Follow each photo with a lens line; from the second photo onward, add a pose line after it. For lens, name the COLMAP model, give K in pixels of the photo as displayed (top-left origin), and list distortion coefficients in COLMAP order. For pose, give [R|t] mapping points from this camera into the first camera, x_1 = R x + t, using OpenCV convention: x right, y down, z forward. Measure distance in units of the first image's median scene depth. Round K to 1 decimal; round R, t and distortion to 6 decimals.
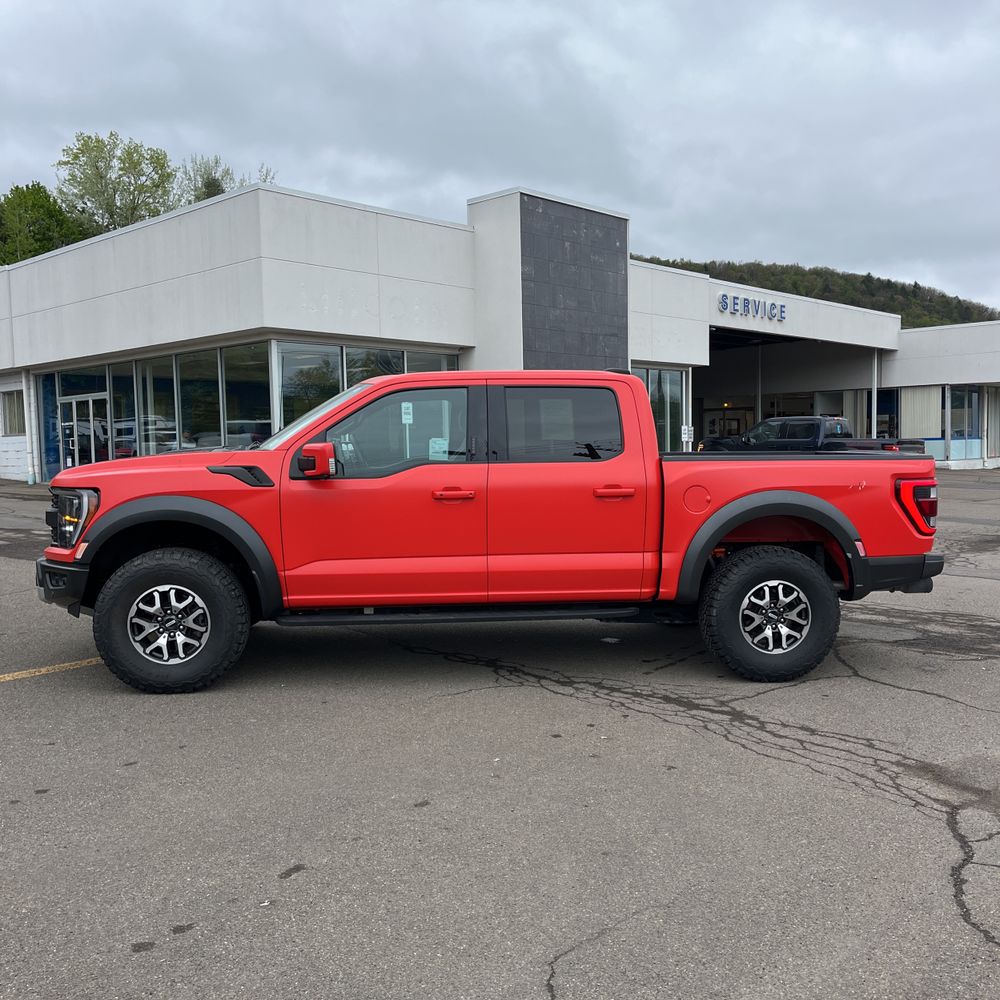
lens RADIAL K [[991.5, 0, 505.3], [0, 991.5, 511.7], [0, 0, 1]] dist [0.106673, -0.271743]
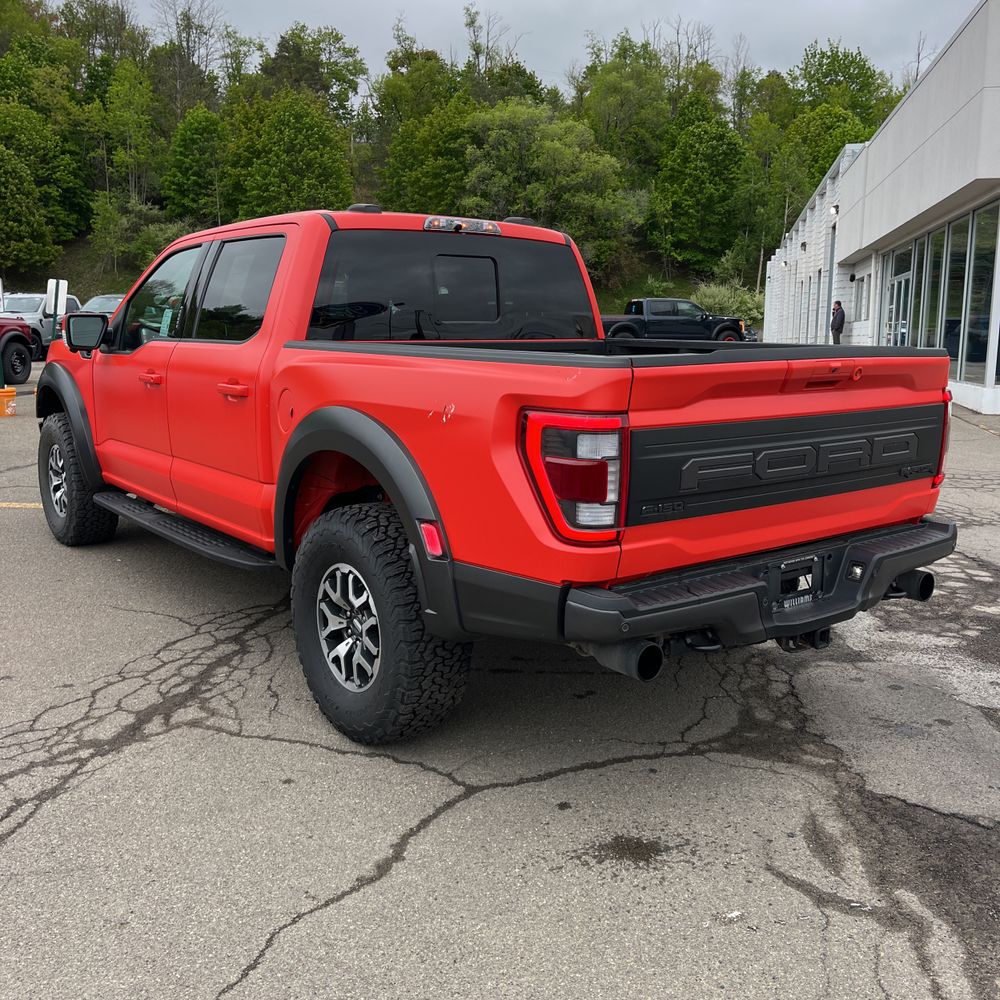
lens RADIAL K [[1020.3, 0, 531.1], [0, 1020.3, 501.1], [0, 0, 1]] dist [0.020421, 0.009521]
pose [[0.541708, 0.165606, -0.824091, 0.826108], [-0.087095, 0.986181, 0.140929, -0.059665], [0.836042, -0.004568, 0.548646, 0.795811]]
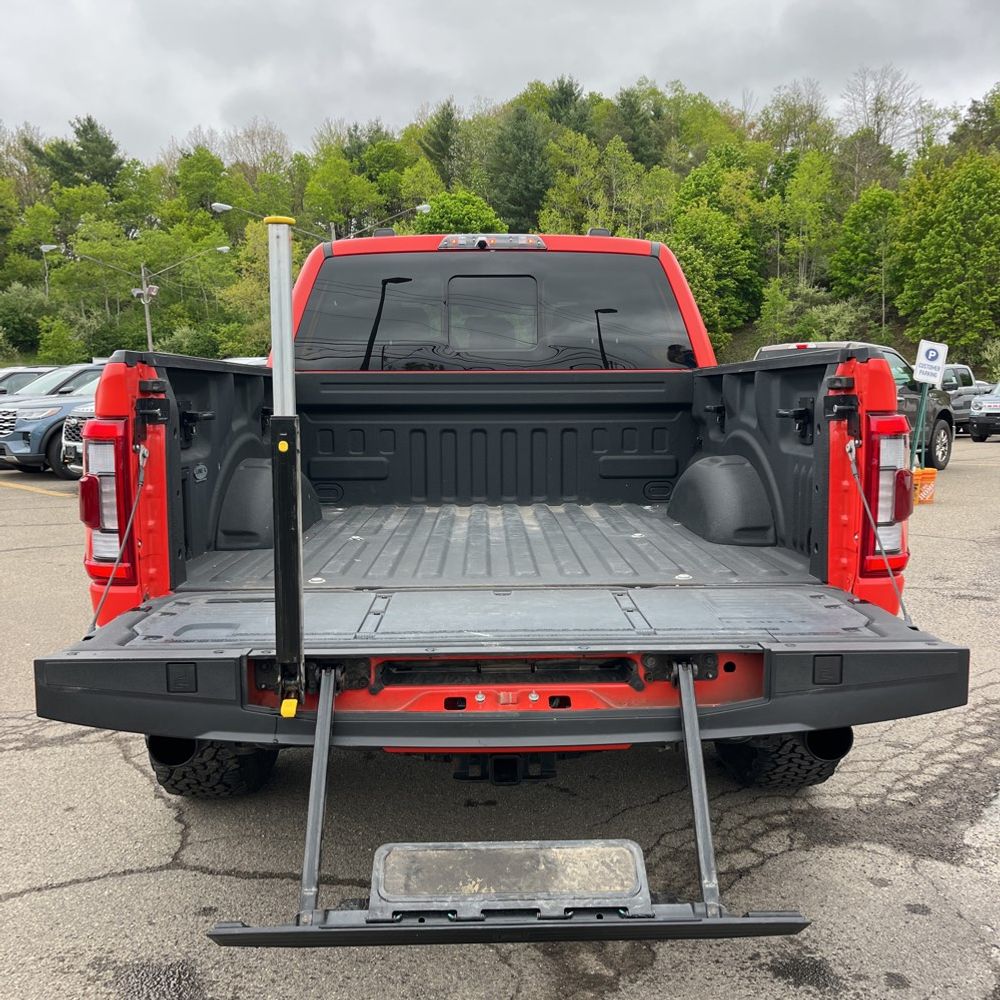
lens RADIAL K [[1028.5, 0, 501.0], [0, 1028.5, 513.4], [0, 0, 1]] dist [0.060918, -0.064207]
pose [[-0.074435, 0.125370, -0.989314, 0.828101], [-0.078483, 0.988252, 0.131141, -0.063864], [0.994133, 0.087406, -0.063721, 1.239817]]
